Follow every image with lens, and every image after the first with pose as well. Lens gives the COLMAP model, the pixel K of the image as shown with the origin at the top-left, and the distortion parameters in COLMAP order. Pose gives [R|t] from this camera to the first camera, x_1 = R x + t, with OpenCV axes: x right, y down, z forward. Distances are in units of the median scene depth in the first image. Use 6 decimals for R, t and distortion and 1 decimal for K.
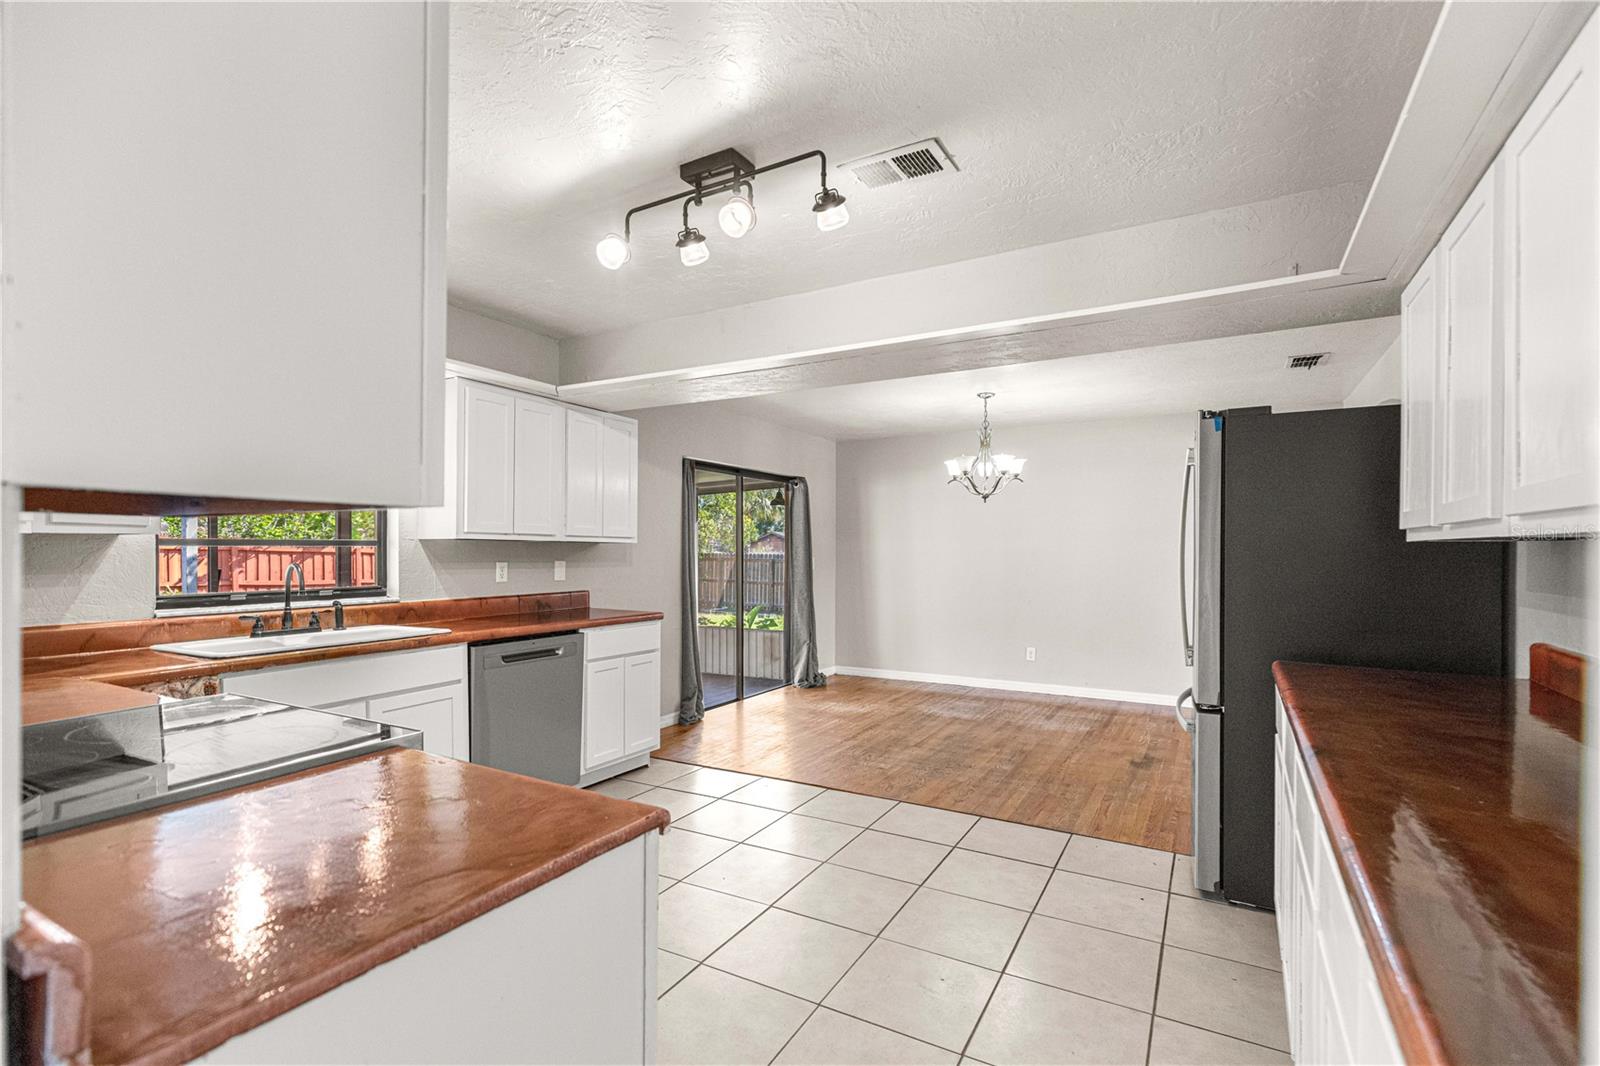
lens RADIAL K [[733.5, 0, 807.5], [0, 733.5, 555.2], [0, 0, 1]] dist [0.000503, -0.000164]
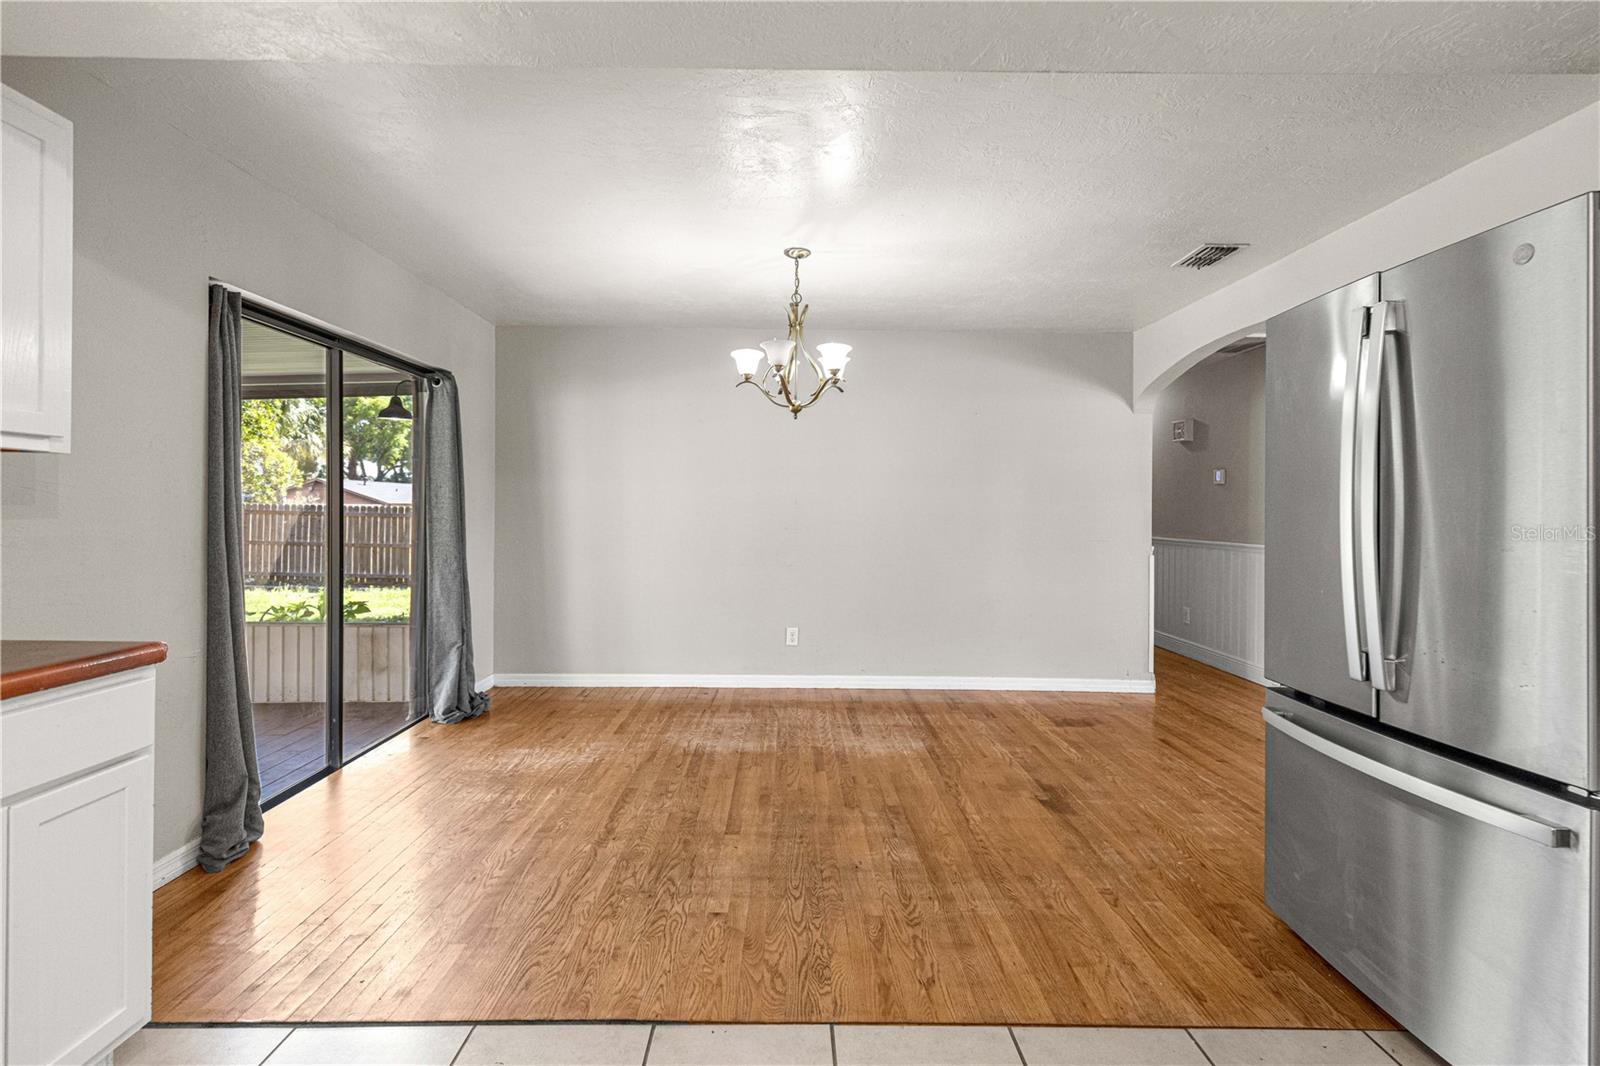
lens RADIAL K [[755.5, 0, 792.8], [0, 755.5, 510.9], [0, 0, 1]] dist [0.005402, -0.000443]
pose [[0.867851, 0.002386, 0.496818, -0.090049], [-0.003313, 0.999994, 0.000983, 0.008998], [-0.496813, -0.002499, 0.867854, 0.412317]]
